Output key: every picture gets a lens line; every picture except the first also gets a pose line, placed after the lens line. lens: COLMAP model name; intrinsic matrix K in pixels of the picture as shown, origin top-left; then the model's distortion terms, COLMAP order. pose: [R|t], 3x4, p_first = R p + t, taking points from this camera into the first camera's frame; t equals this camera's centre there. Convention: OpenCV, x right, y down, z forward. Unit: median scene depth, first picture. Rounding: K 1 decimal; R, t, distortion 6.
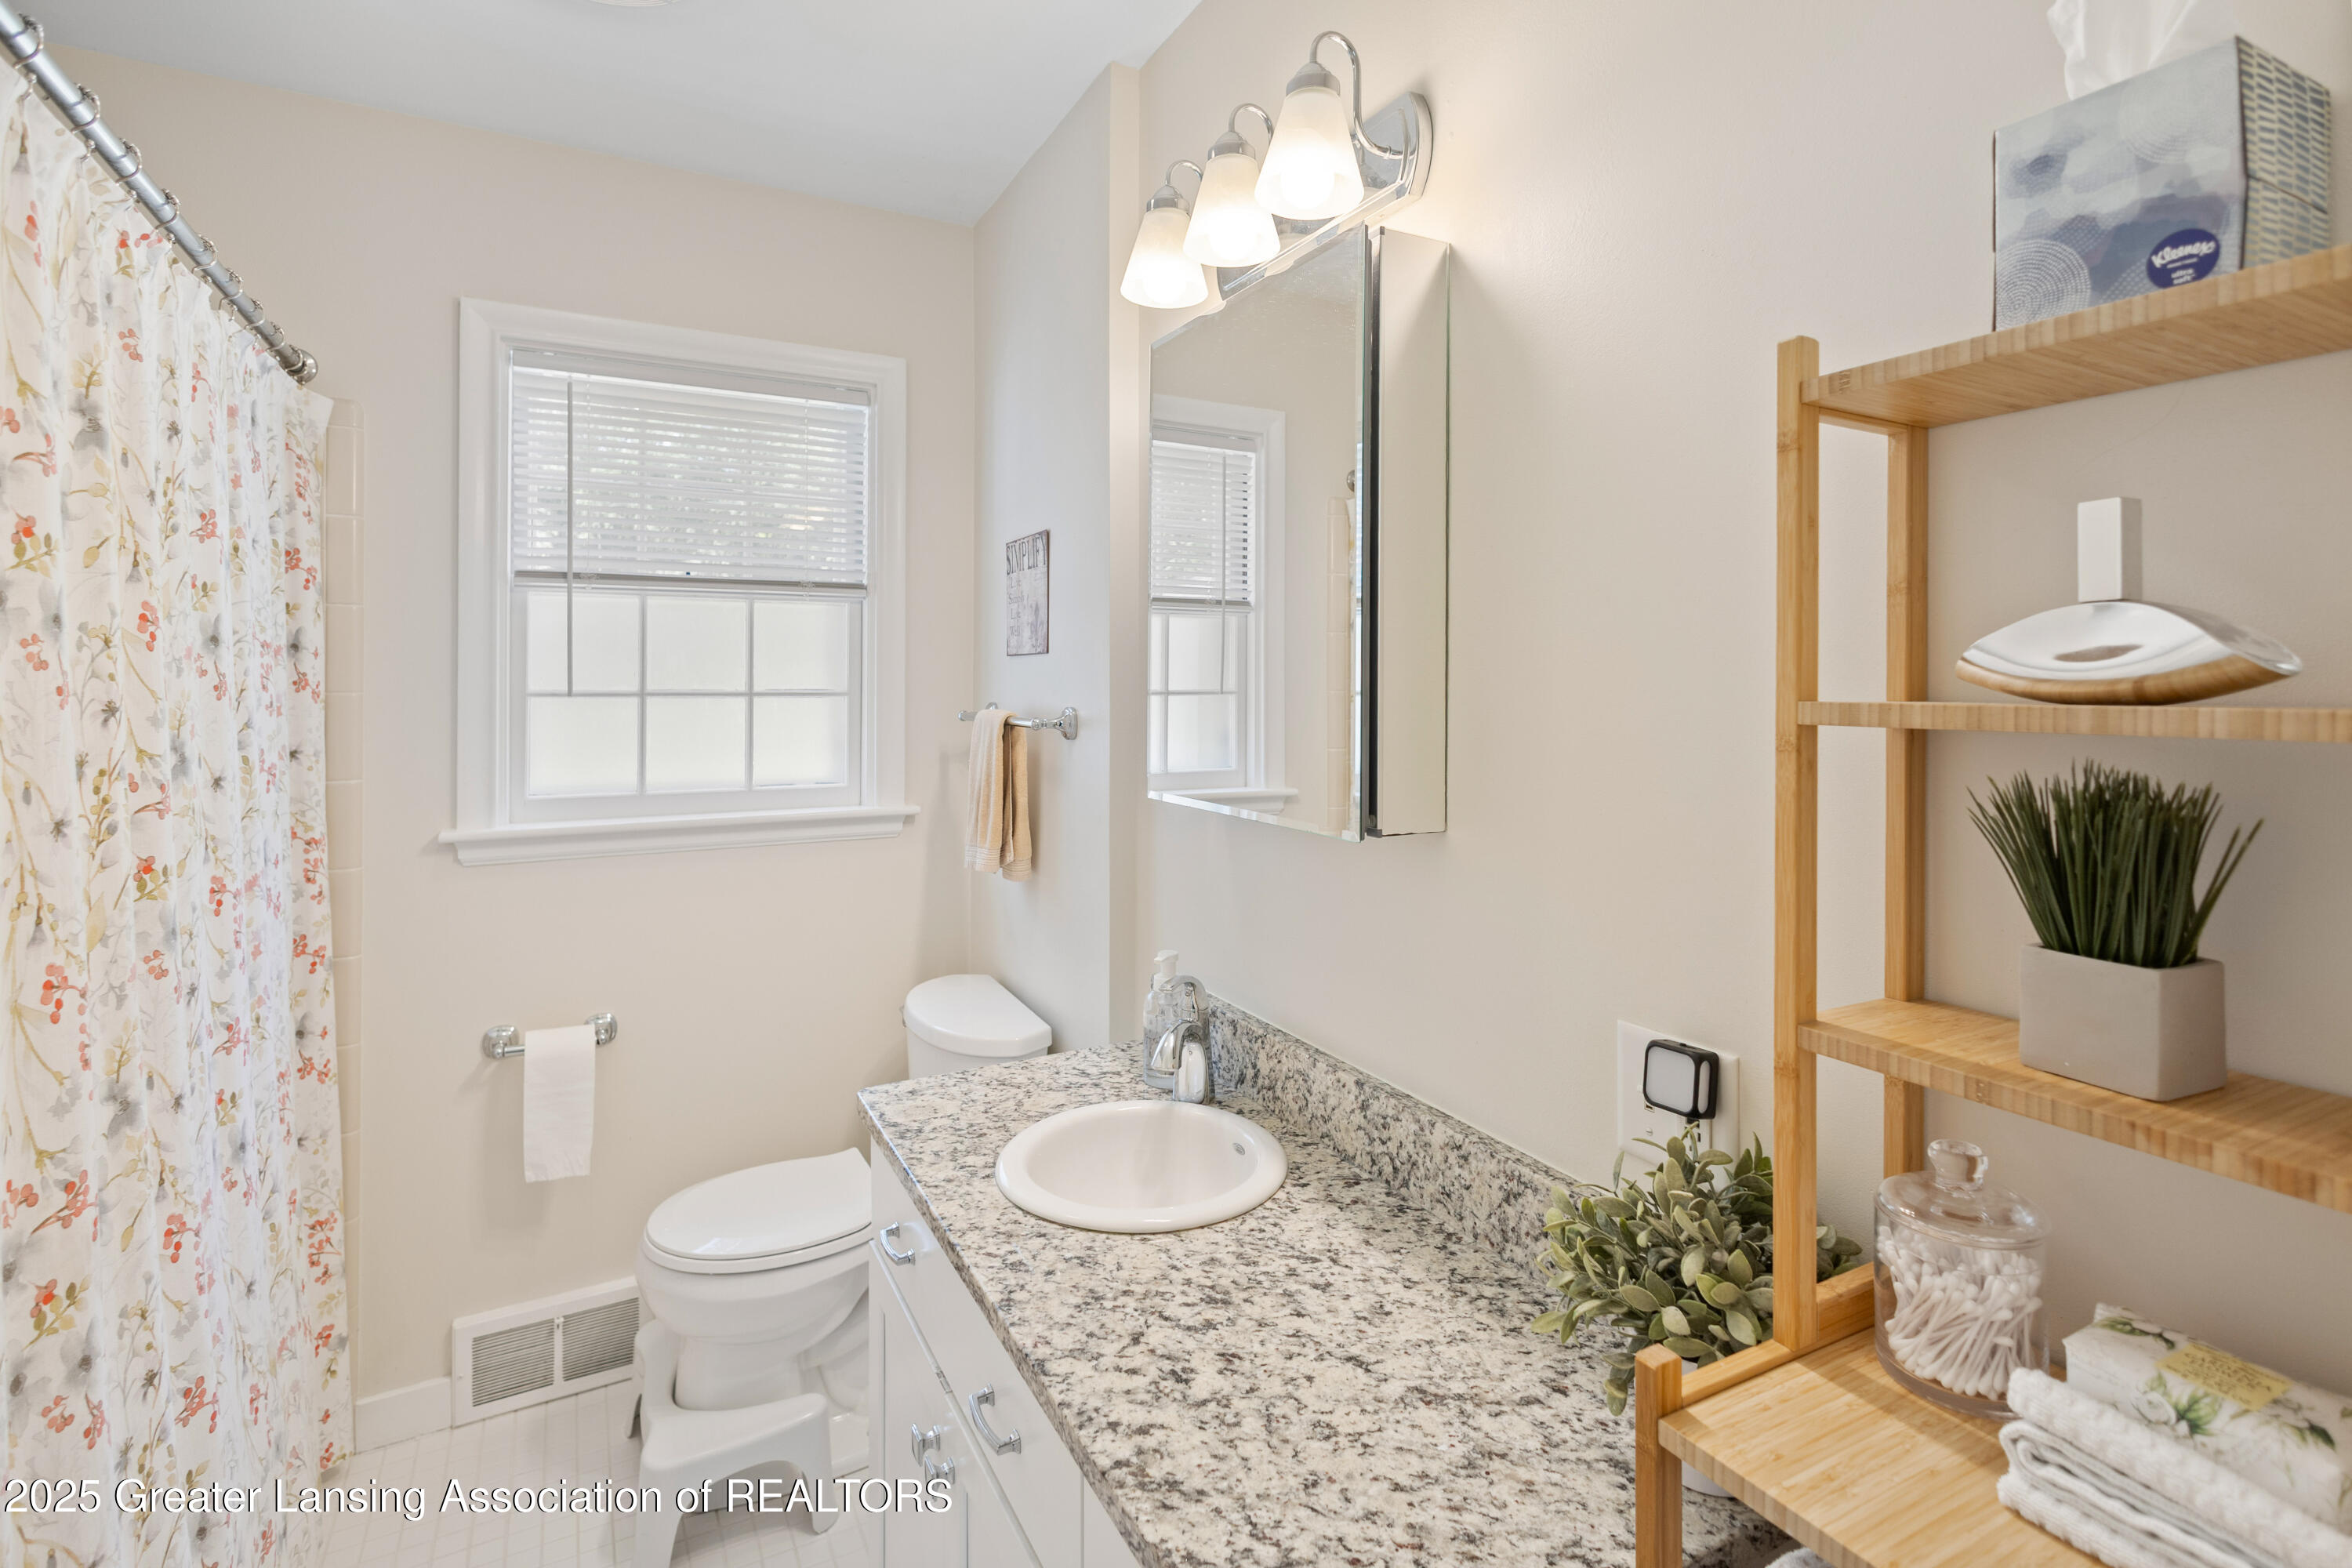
lens RADIAL K [[1115.3, 0, 1180.5], [0, 1115.3, 683.1], [0, 0, 1]] dist [0.010282, -0.001030]
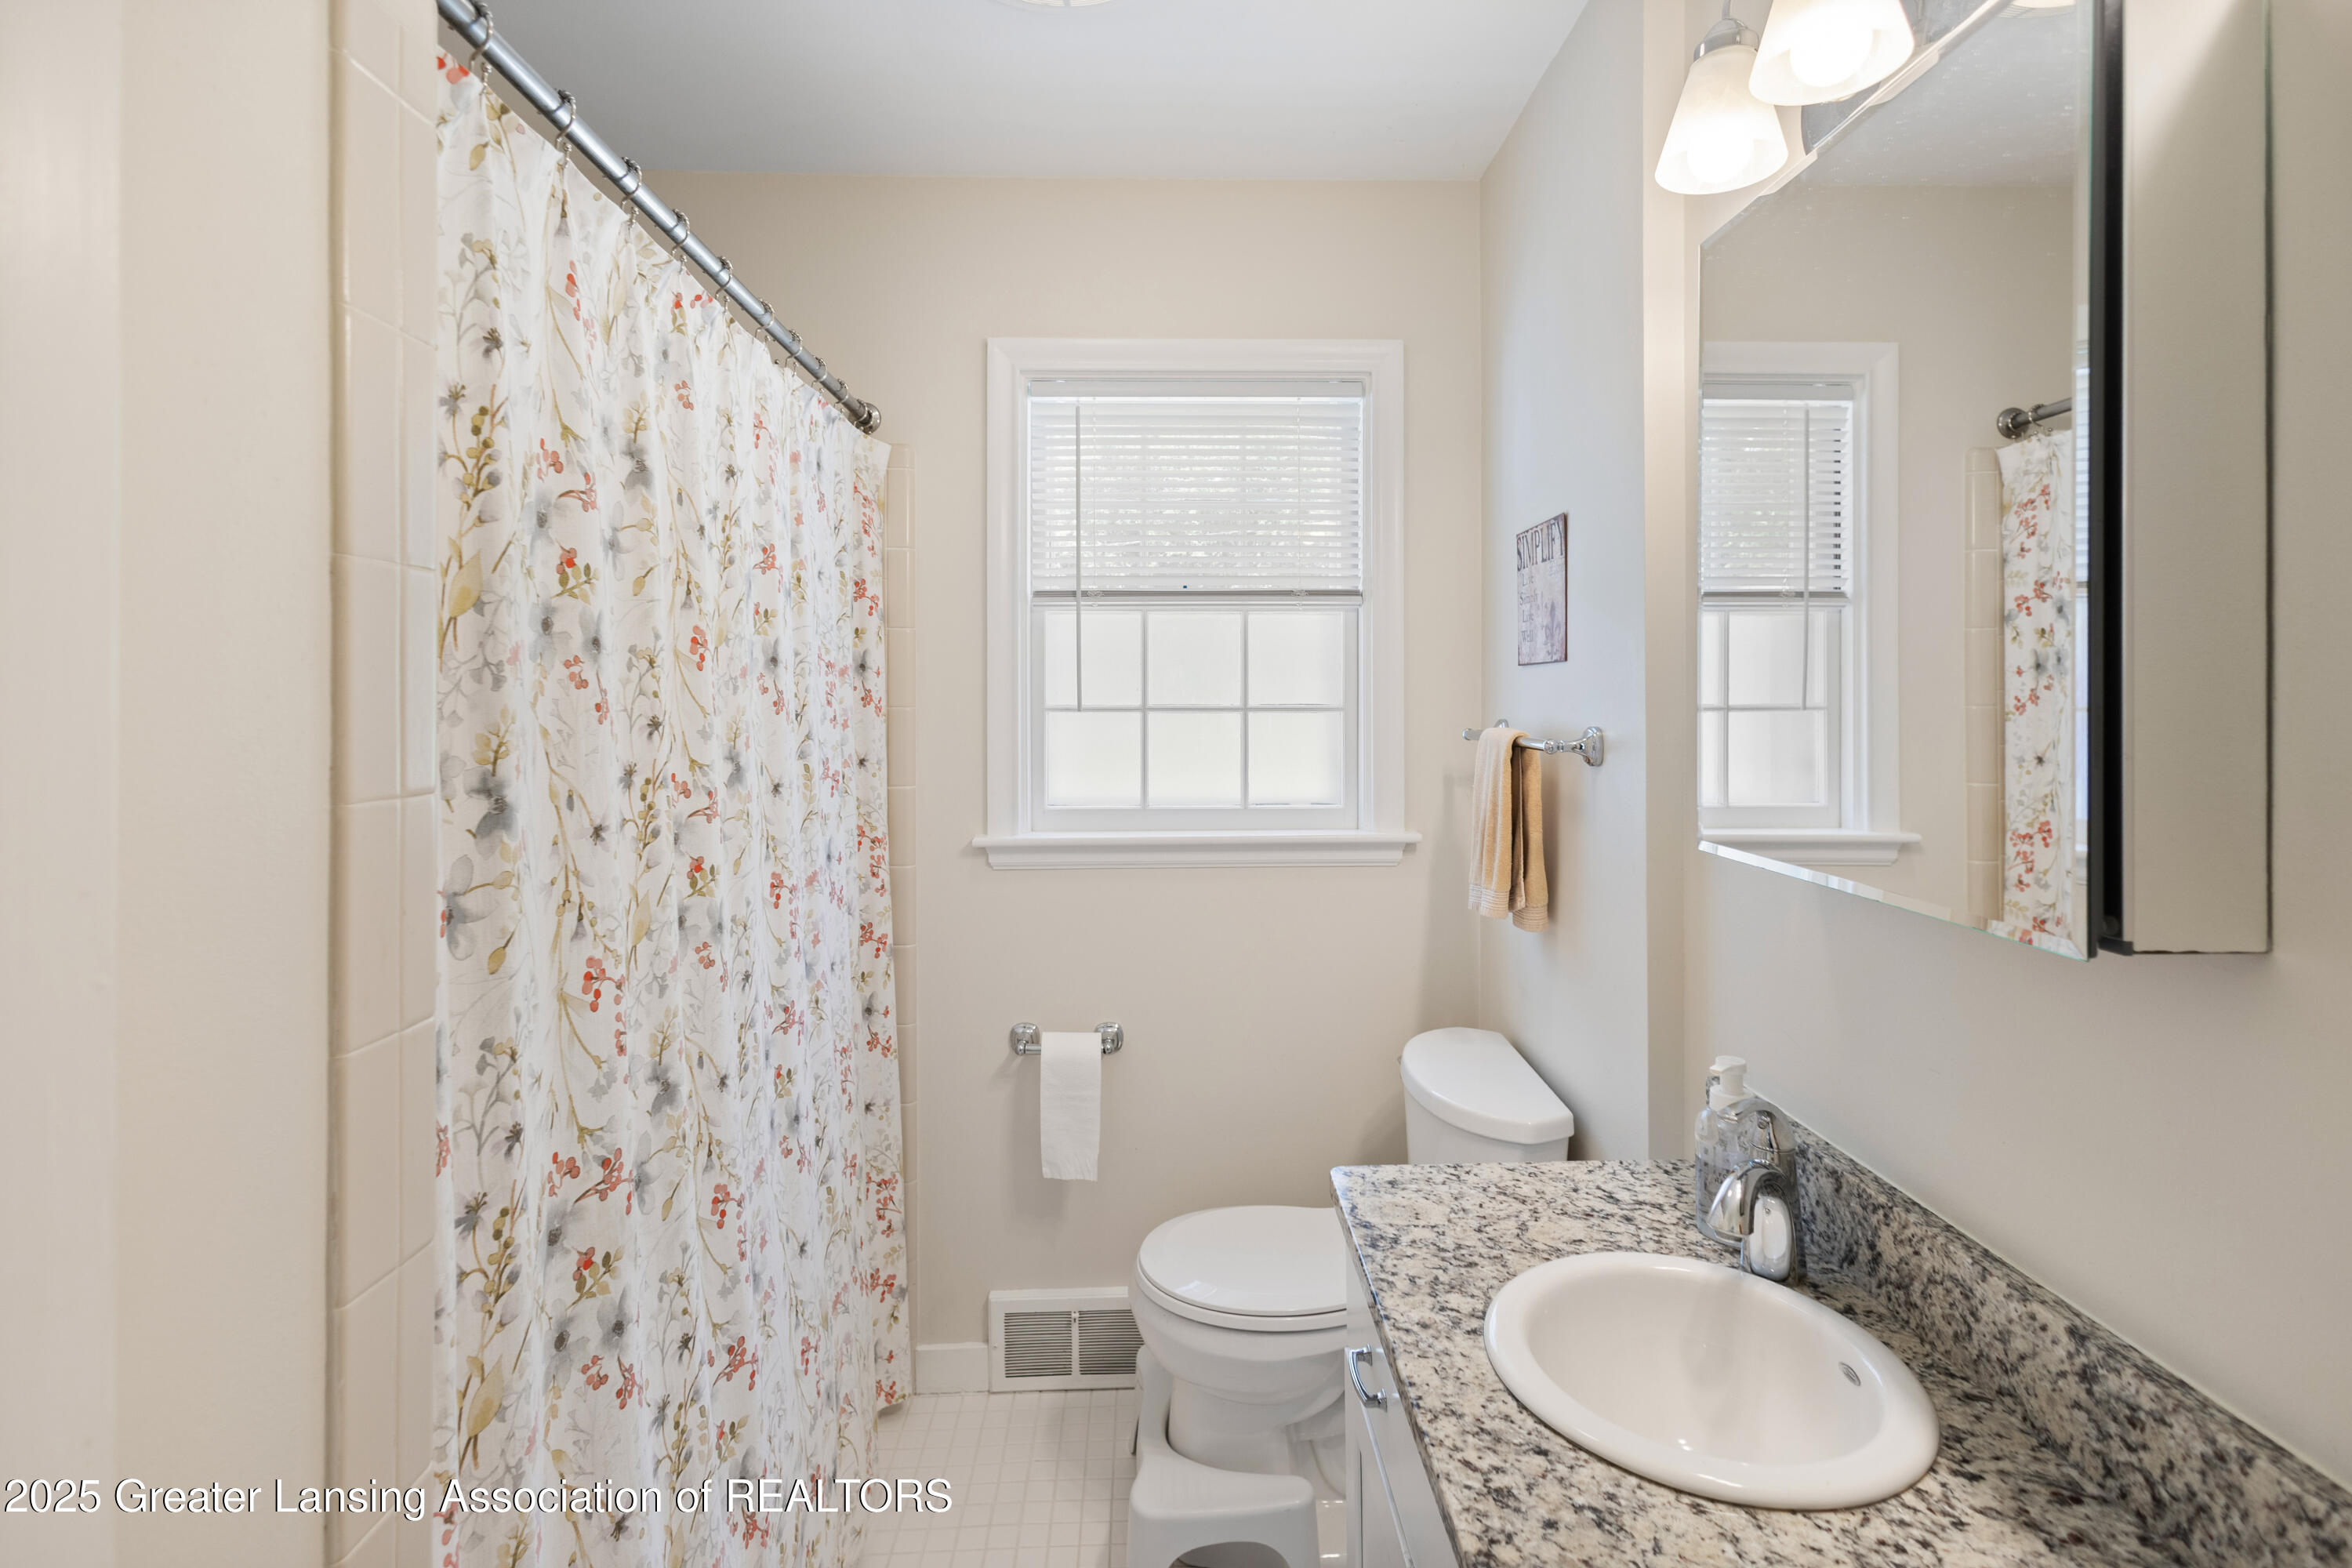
lens RADIAL K [[1115.3, 0, 1174.2], [0, 1115.3, 690.5], [0, 0, 1]] dist [0.010282, -0.001030]
pose [[0.891162, -0.005349, -0.453653, -0.002137], [0.002823, 0.999977, -0.006244, -0.000612], [0.453675, 0.004284, 0.891157, 0.172410]]
